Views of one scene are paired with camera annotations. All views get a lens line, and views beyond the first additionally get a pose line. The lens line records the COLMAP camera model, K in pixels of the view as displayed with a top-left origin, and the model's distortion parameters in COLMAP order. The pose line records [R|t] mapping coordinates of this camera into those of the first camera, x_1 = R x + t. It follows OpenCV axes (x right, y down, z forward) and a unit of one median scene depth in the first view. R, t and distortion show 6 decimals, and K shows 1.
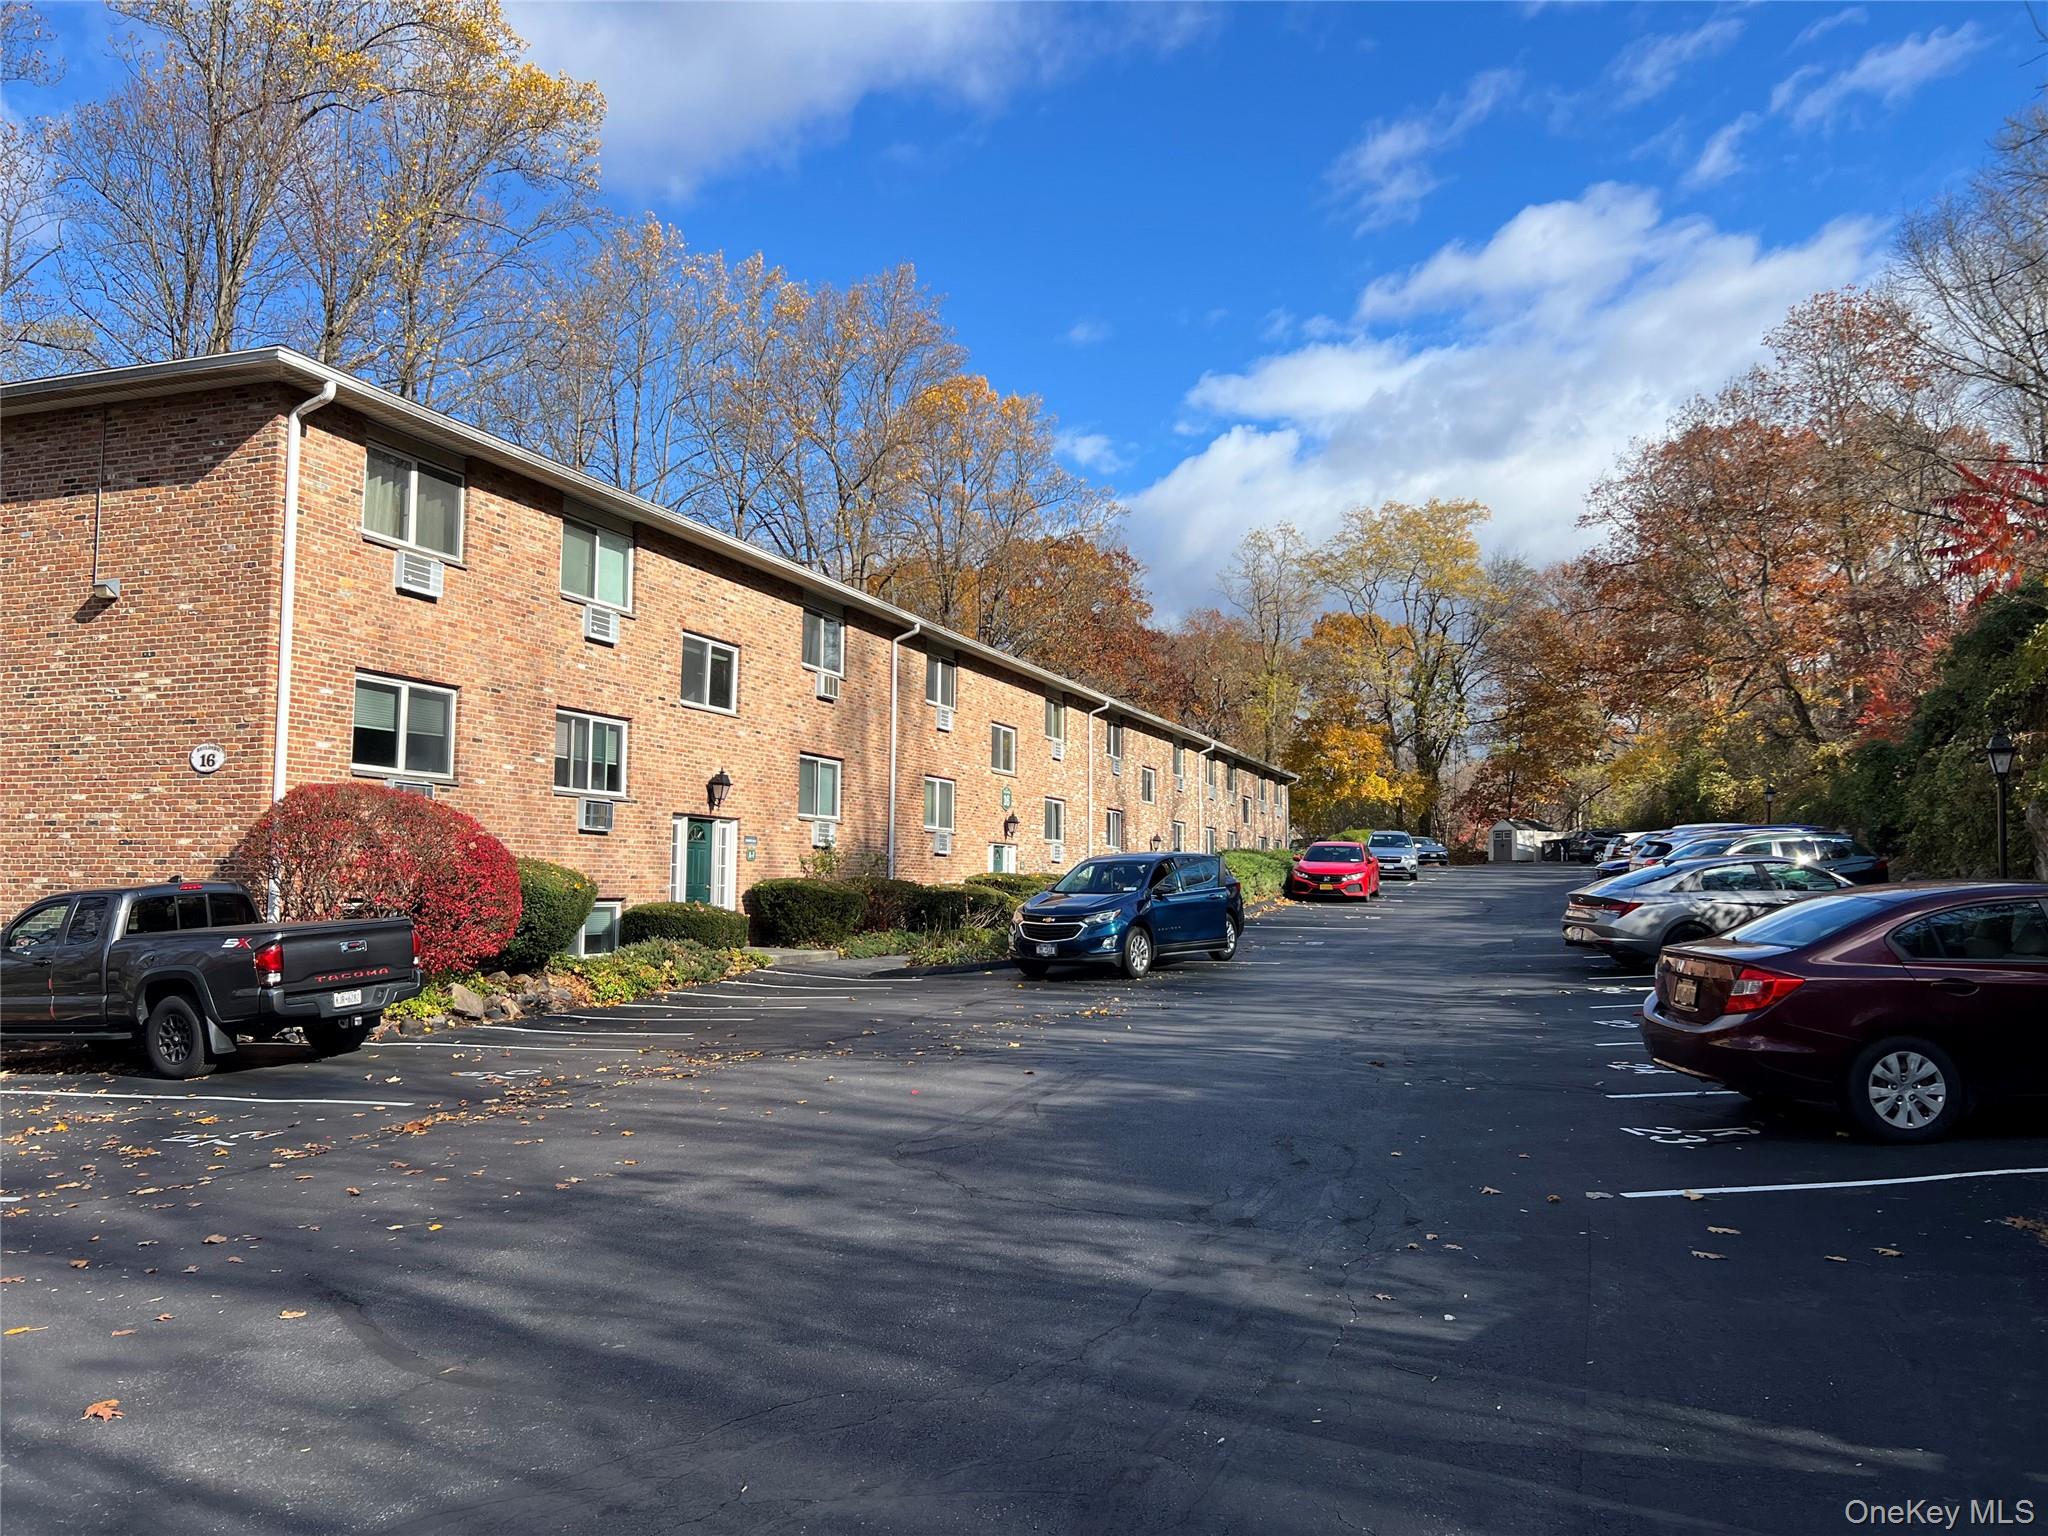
lens RADIAL K [[1534.0, 0, 1024.0], [0, 1534.0, 768.0], [0, 0, 1]] dist [0.073342, -0.109845]
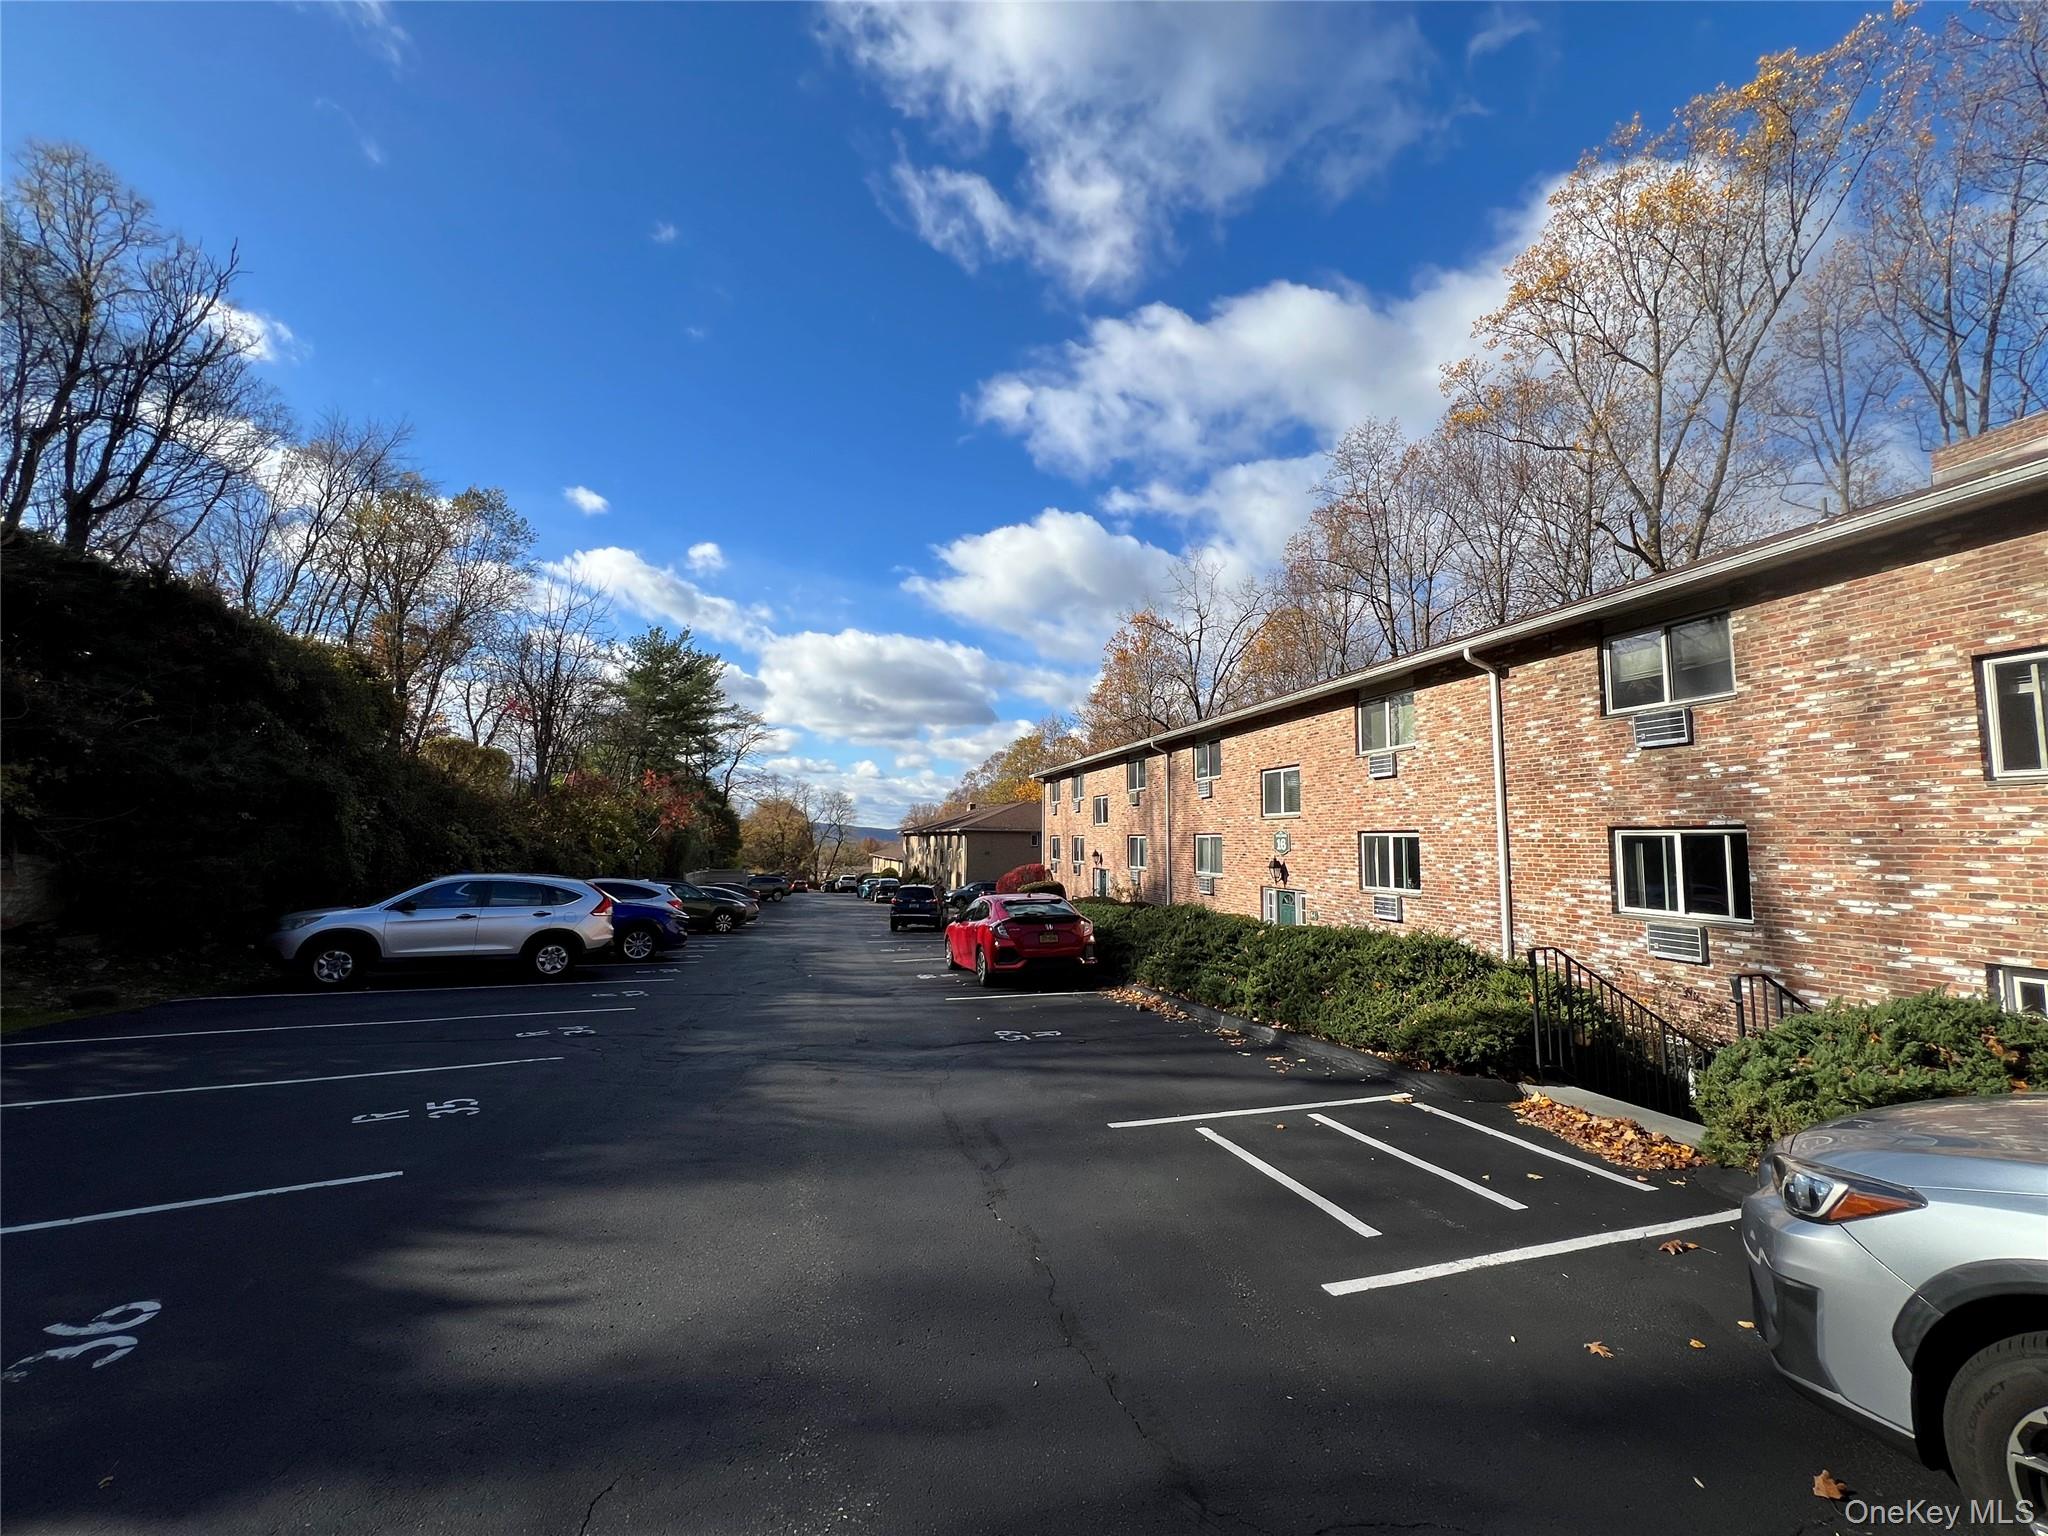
lens RADIAL K [[822.7, 0, 1024.0], [0, 822.7, 768.0], [0, 0, 1]] dist [0.000039, 0.000000]
pose [[-0.784763, -0.167677, -0.596683, 0.476875], [-0.057666, 0.978287, -0.199070, 0.095808], [0.617107, -0.121815, -0.777393, 1.433000]]
